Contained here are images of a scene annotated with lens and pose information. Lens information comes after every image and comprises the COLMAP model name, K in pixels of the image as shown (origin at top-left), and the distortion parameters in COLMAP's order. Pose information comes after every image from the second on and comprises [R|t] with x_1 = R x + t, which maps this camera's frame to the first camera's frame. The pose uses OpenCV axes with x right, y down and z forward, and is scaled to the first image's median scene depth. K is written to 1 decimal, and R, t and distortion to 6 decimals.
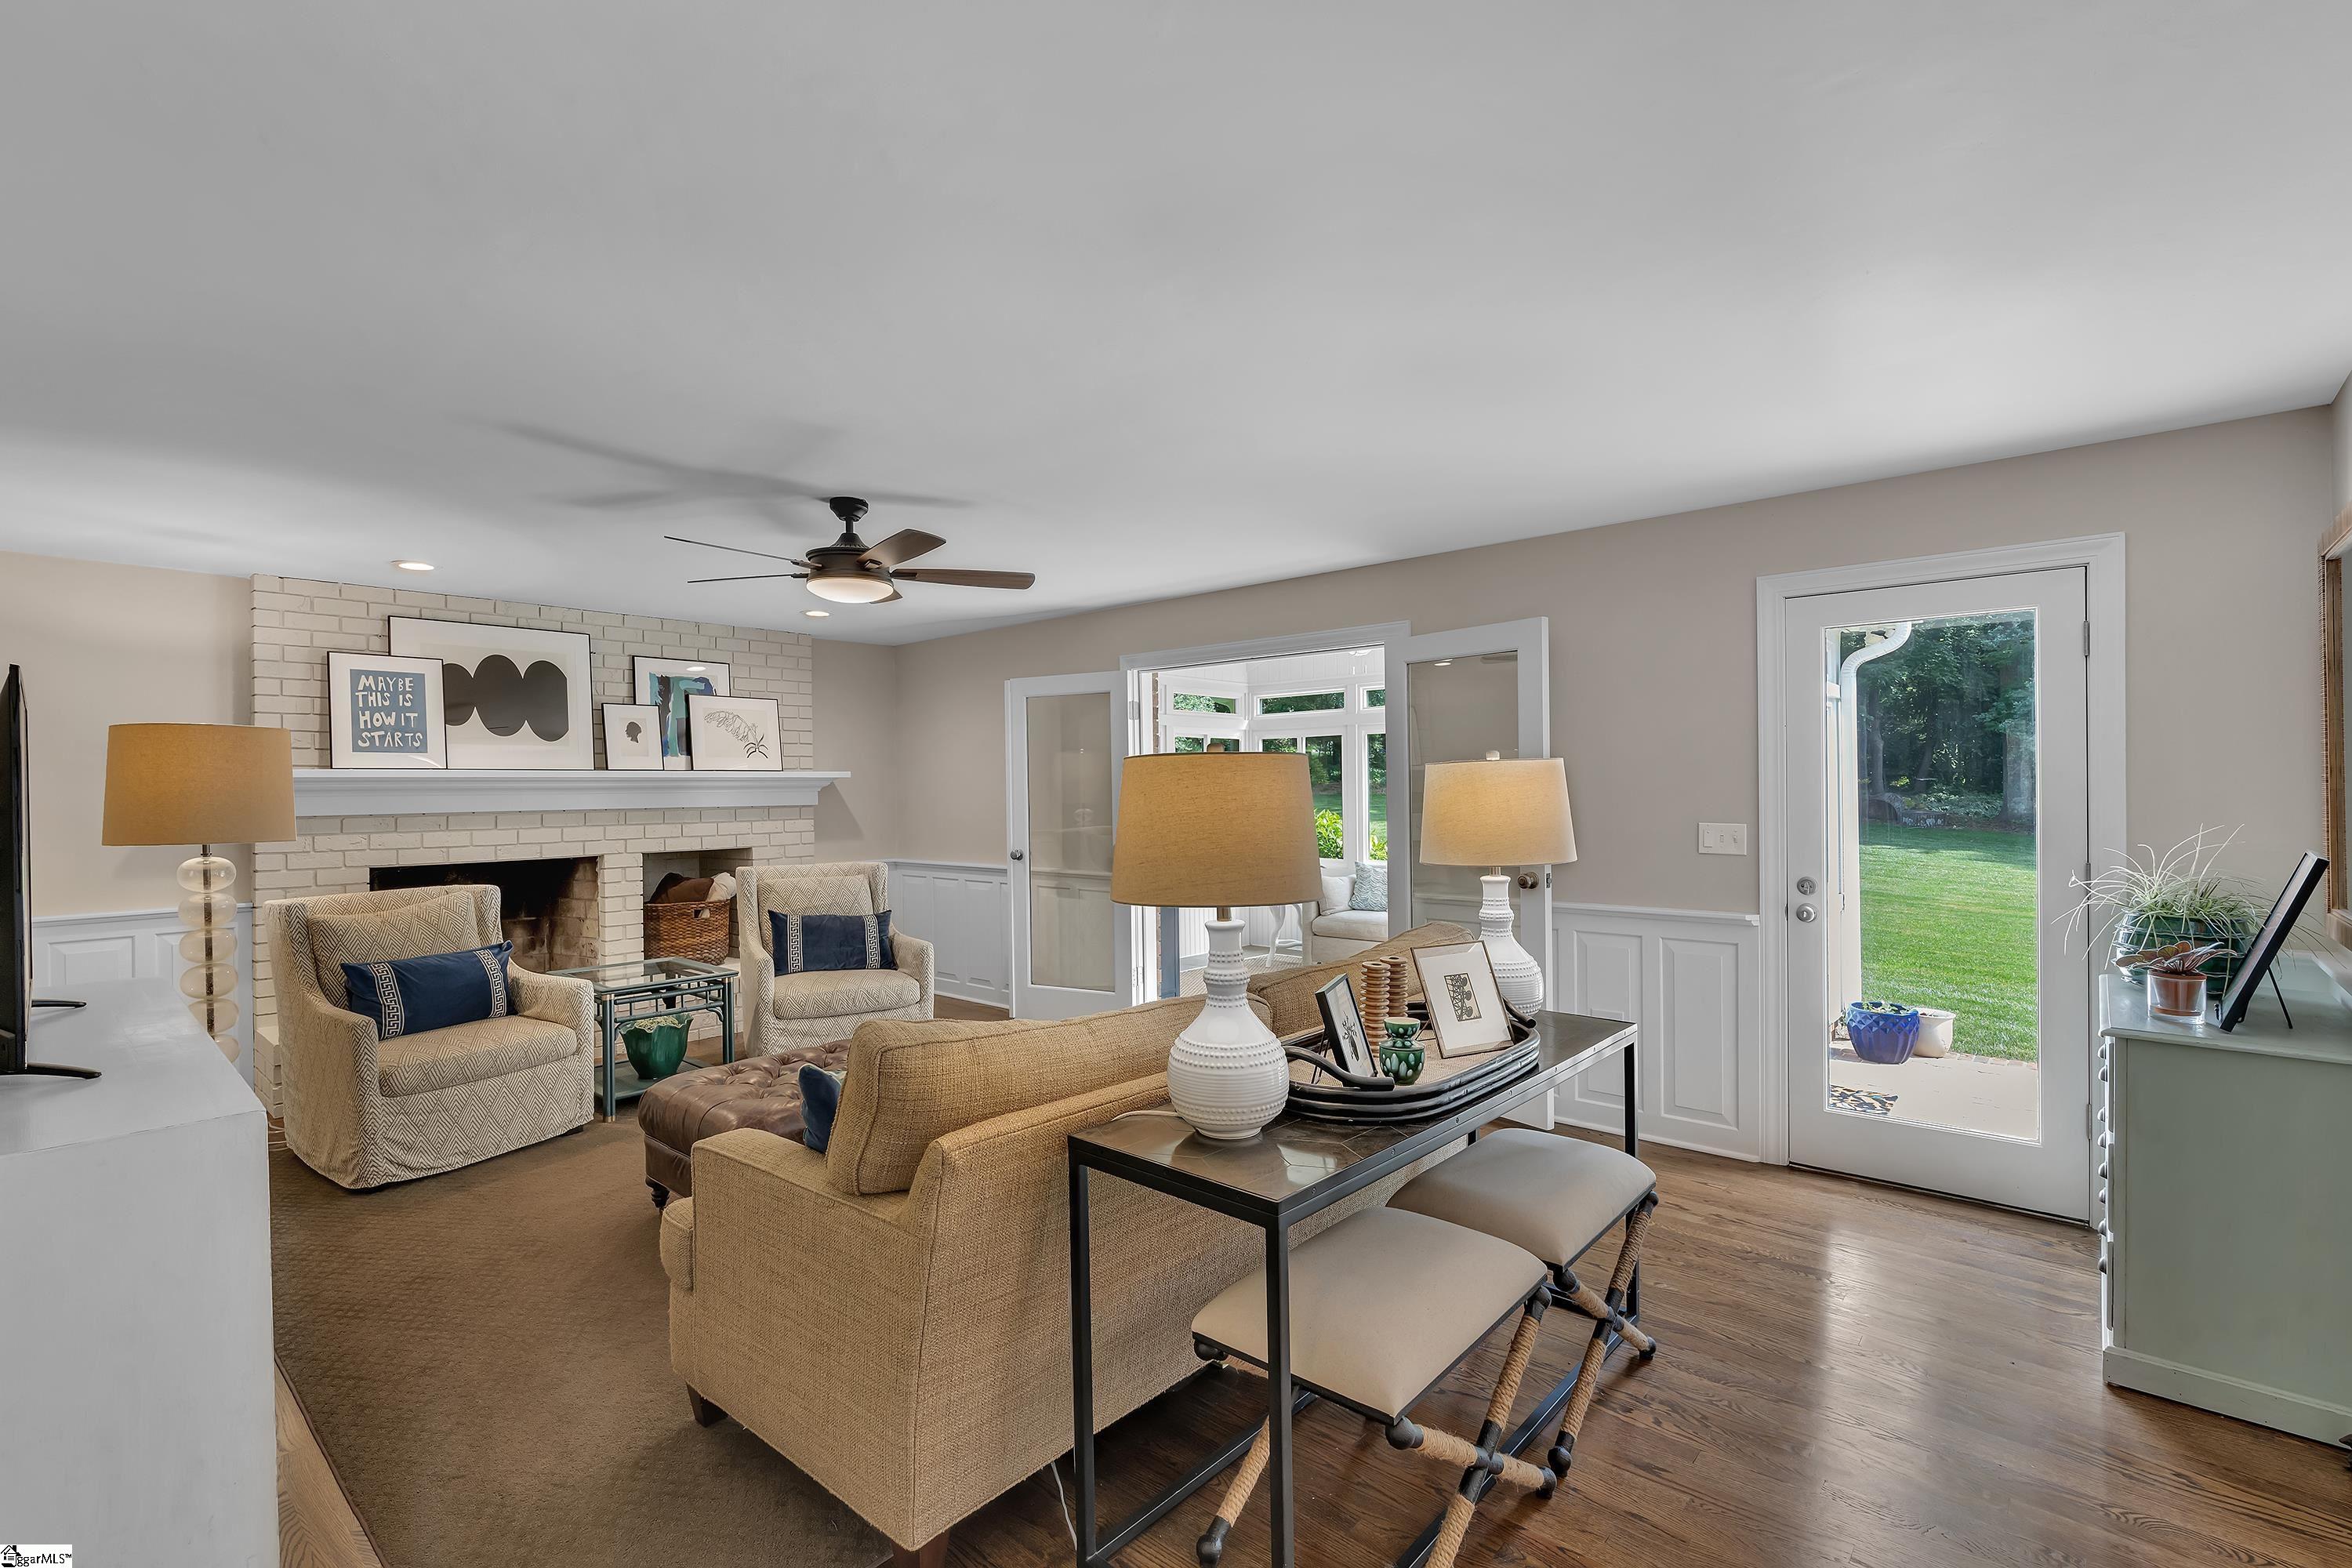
lens RADIAL K [[1027.5, 0, 1160.5], [0, 1027.5, 787.6], [0, 0, 1]] dist [-0.008598, 0.001200]
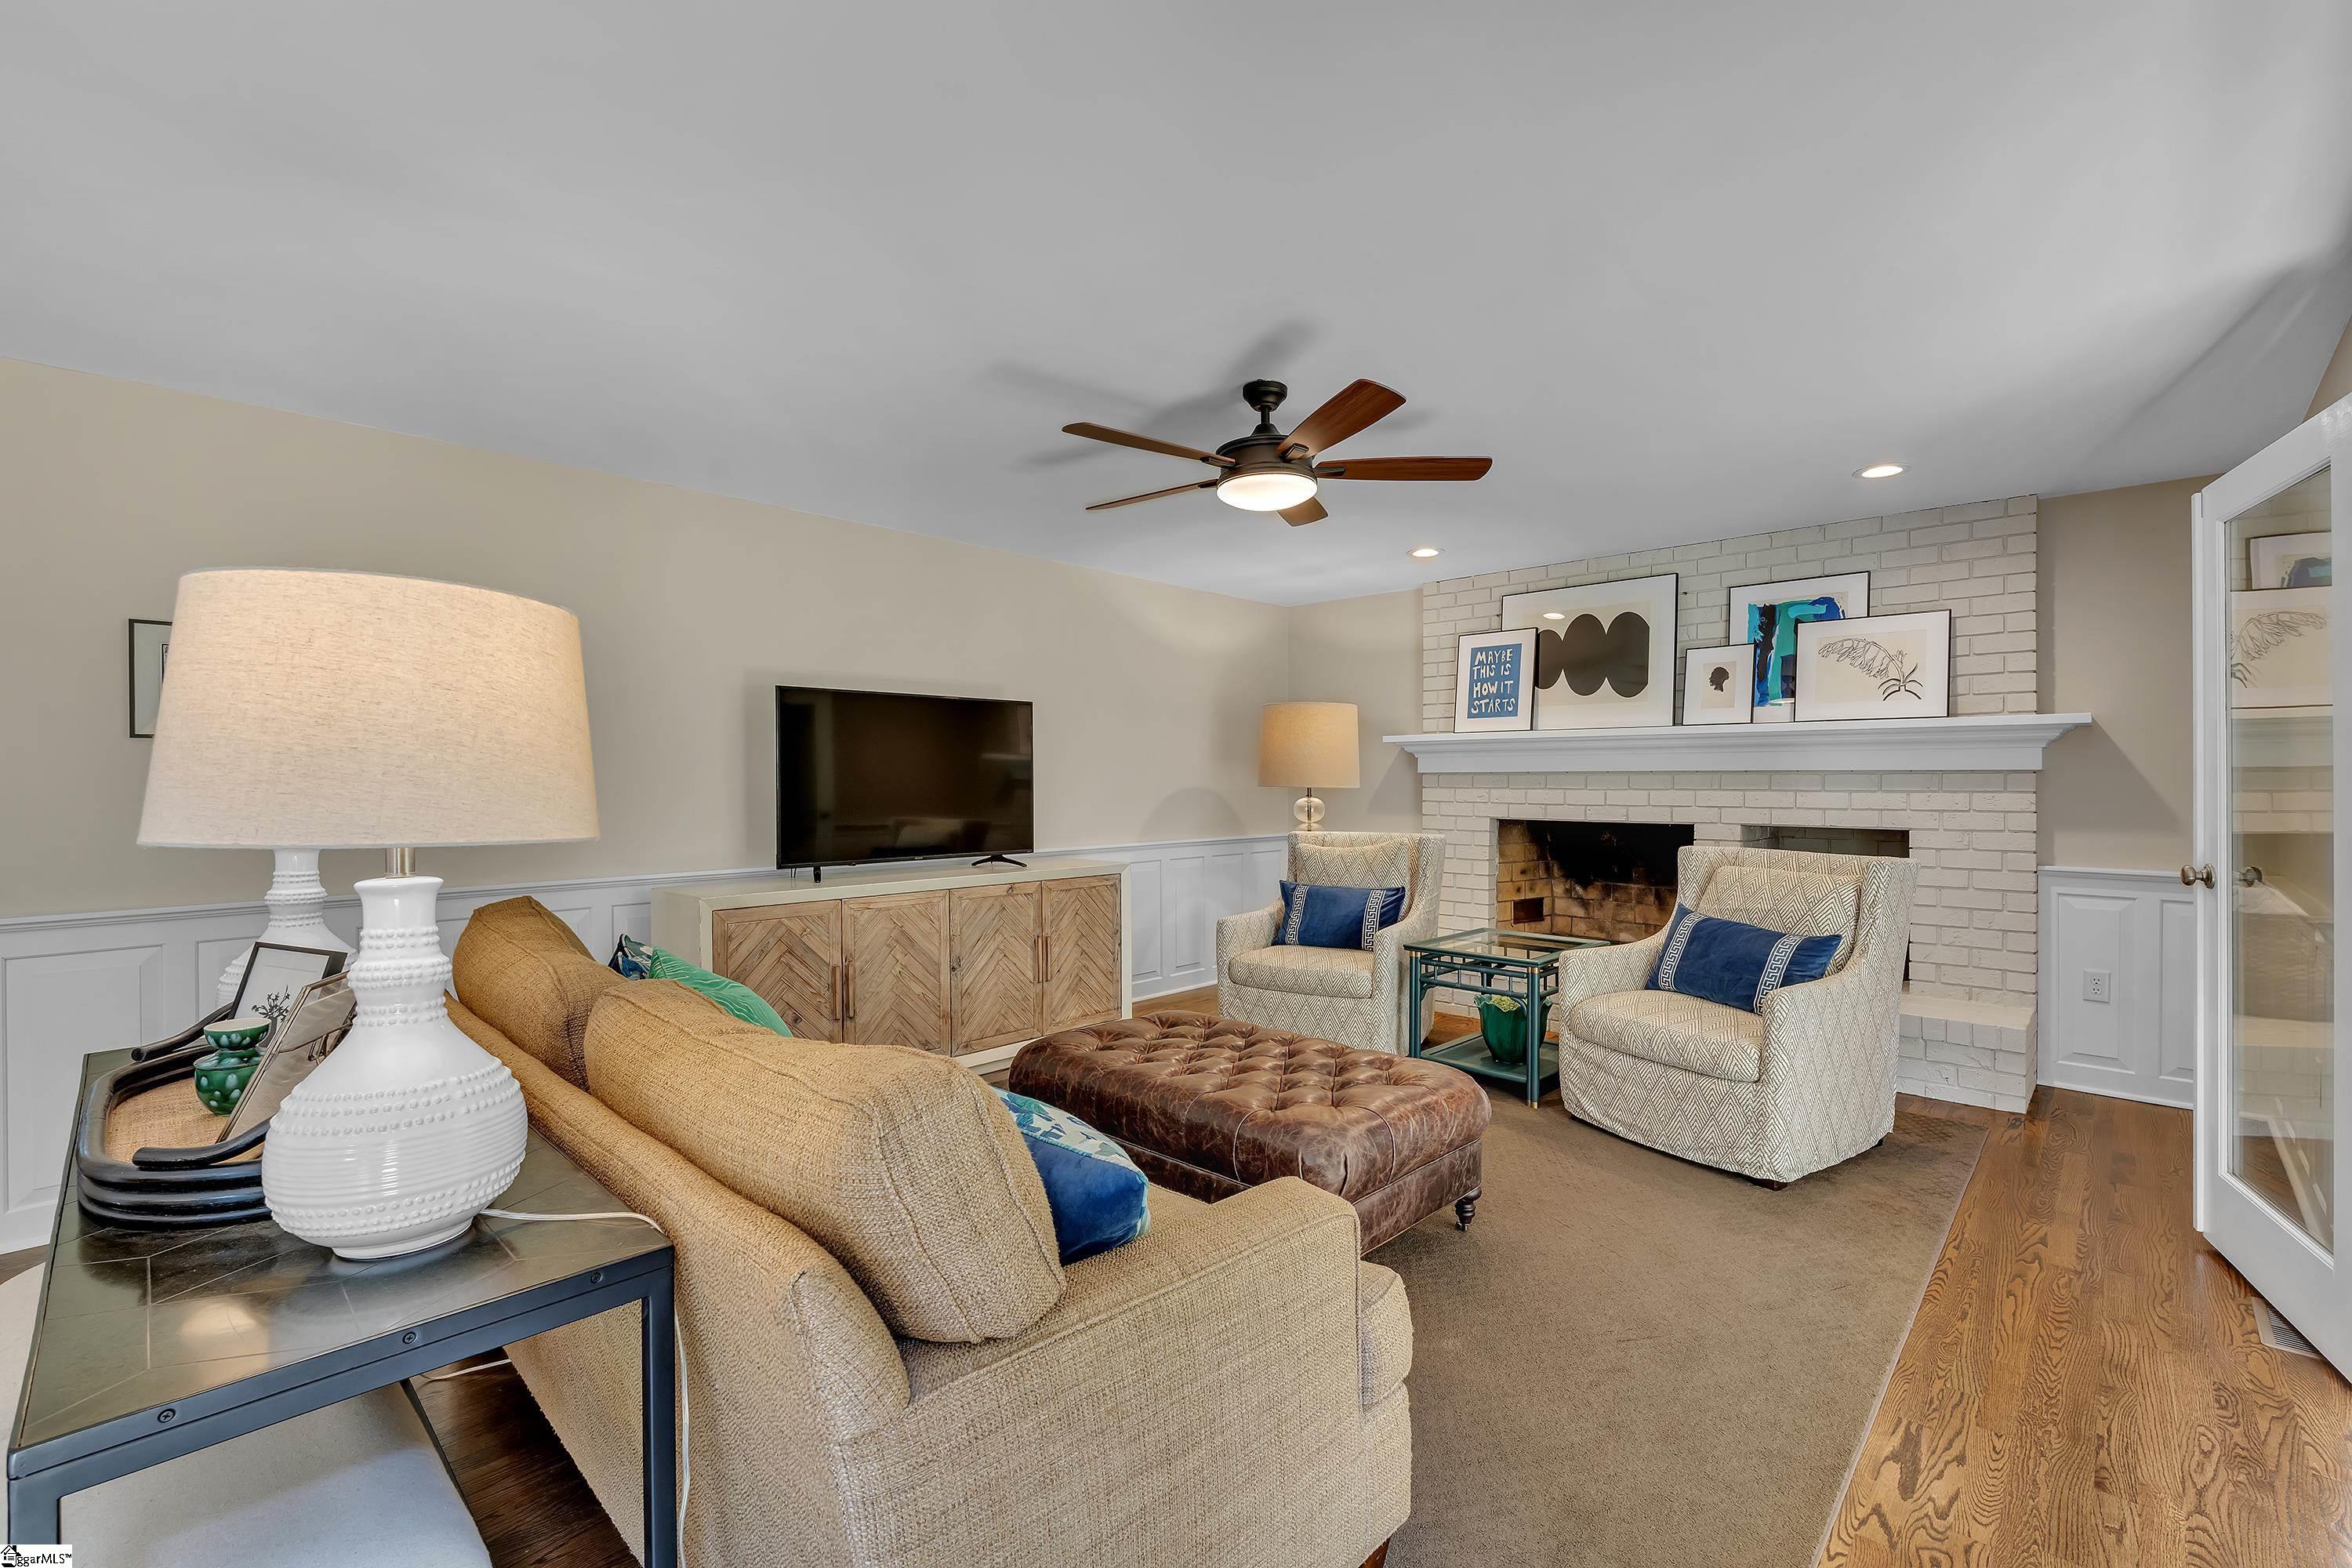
lens RADIAL K [[1027.5, 0, 1198.5], [0, 1027.5, 788.0], [0, 0, 1]] dist [-0.008598, 0.001200]
pose [[-0.010316, 0.019642, -0.999754, 0.385238], [0.000236, 0.999807, 0.019641, 0.021216], [0.999947, -0.000034, -0.010319, 0.686739]]
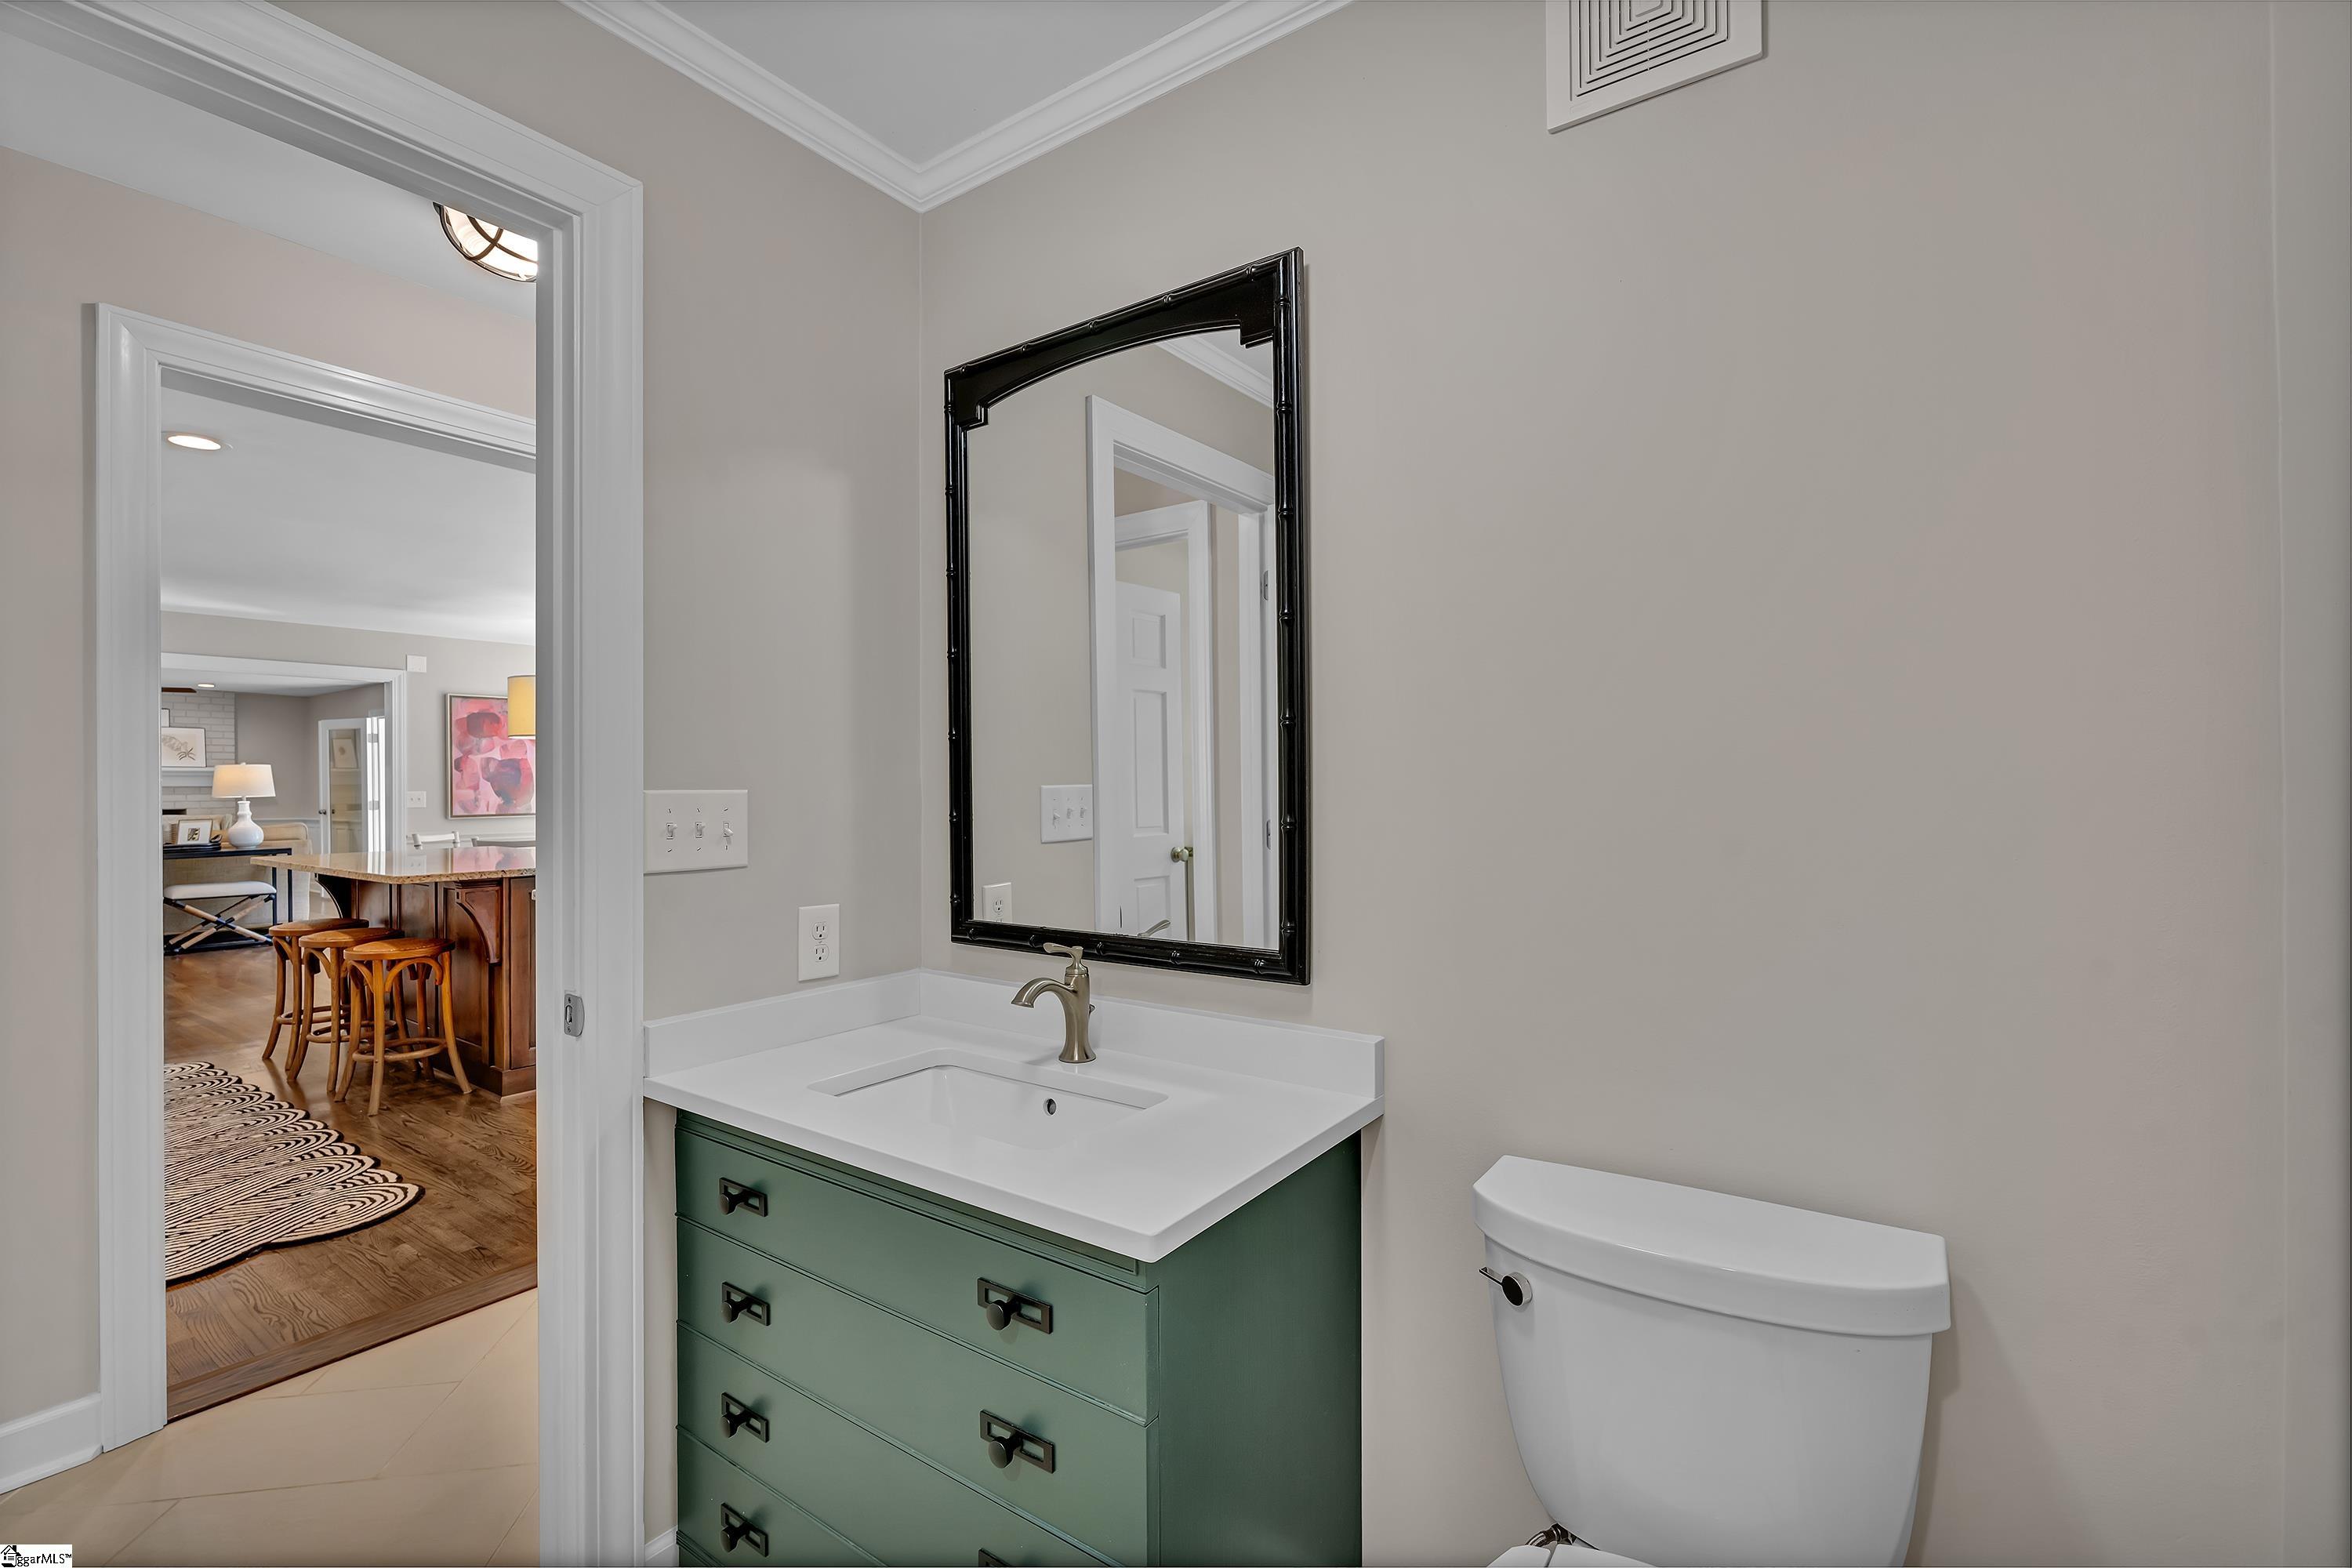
lens RADIAL K [[1027.5, 0, 1166.9], [0, 1027.5, 786.3], [0, 0, 1]] dist [-0.008598, 0.001200]
pose [[0.994043, 0.006282, 0.108811, 1.482644], [-0.006005, 0.999978, -0.002878, 0.016197], [-0.108827, 0.002207, 0.994058, -1.297257]]
